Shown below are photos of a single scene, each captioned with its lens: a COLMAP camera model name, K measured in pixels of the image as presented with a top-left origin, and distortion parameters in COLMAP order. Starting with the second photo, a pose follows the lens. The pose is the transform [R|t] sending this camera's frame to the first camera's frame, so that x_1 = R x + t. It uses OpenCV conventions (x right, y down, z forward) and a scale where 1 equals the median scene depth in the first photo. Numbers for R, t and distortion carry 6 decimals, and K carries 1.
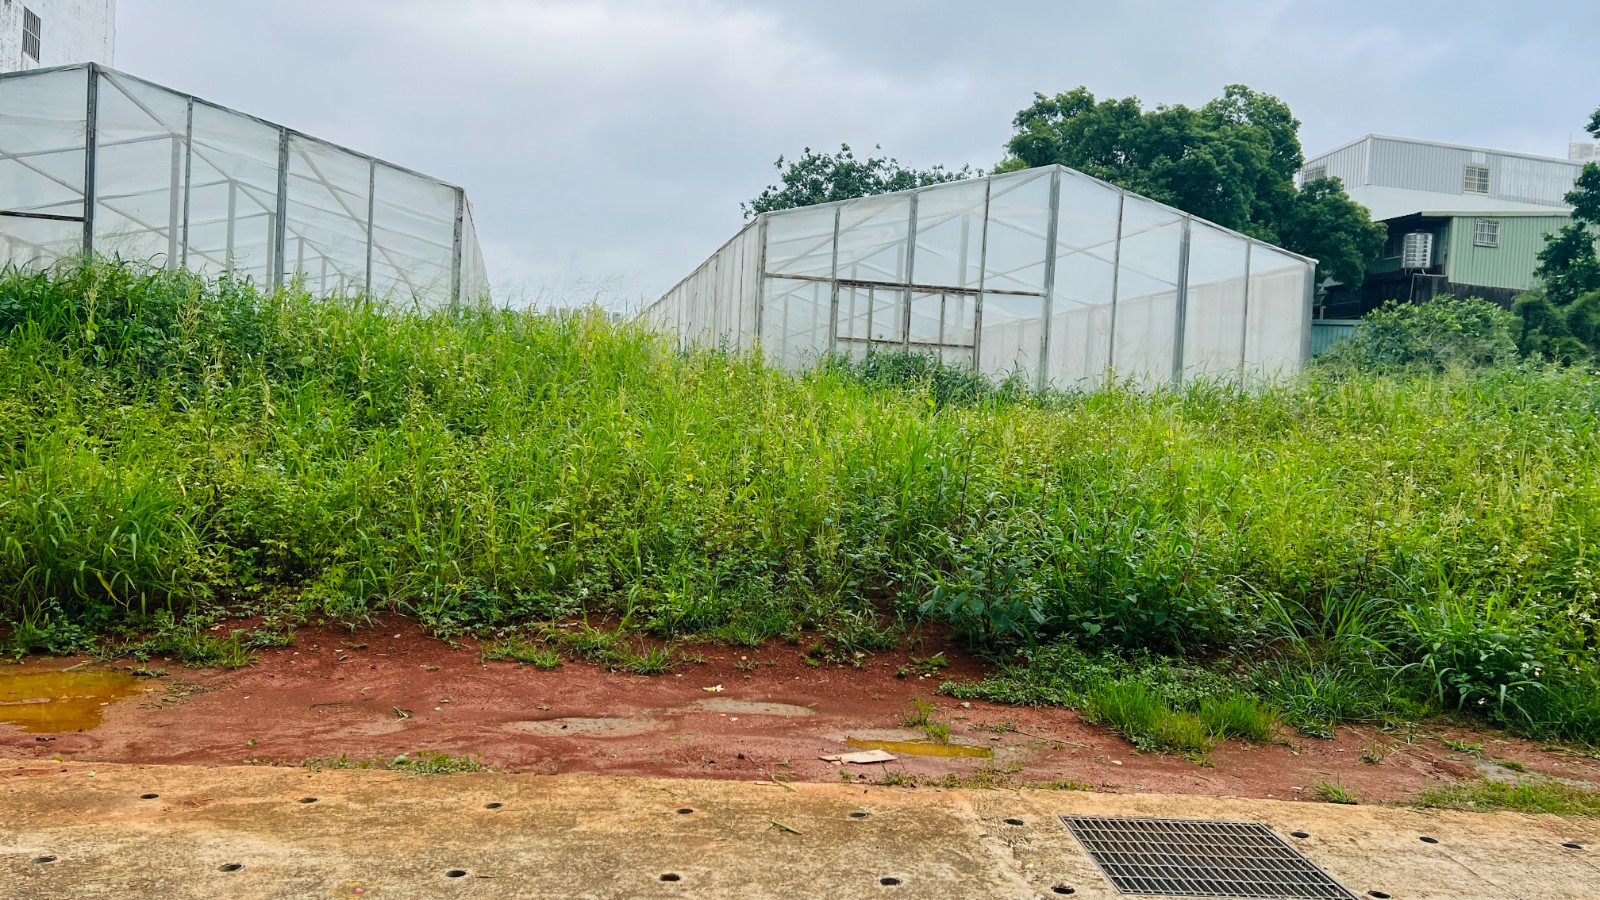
lens RADIAL K [[1193.4, 0, 800.0], [0, 1193.4, 450.0], [0, 0, 1]] dist [0.139866, -0.168838]
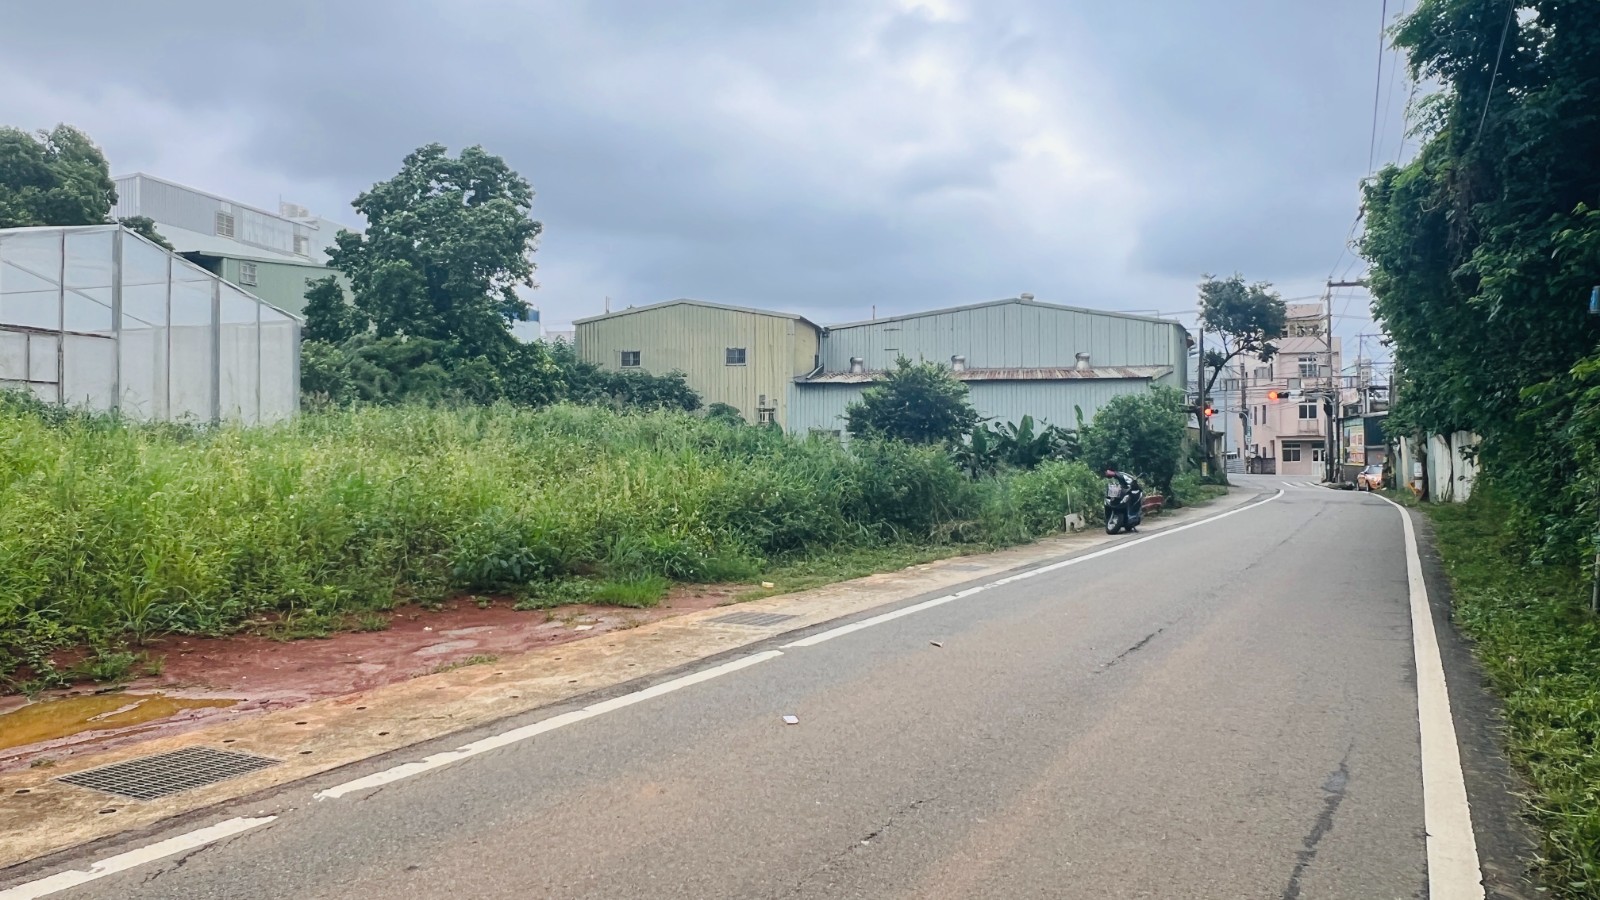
lens RADIAL K [[1126.1, 0, 800.1], [0, 1126.1, 436.7], [0, 0, 1]] dist [0.000265, 0.000140]
pose [[0.498022, -0.036193, 0.866409, -0.182587], [0.043342, 0.998919, 0.016815, -0.011663], [-0.866081, 0.029178, 0.499052, -0.039887]]
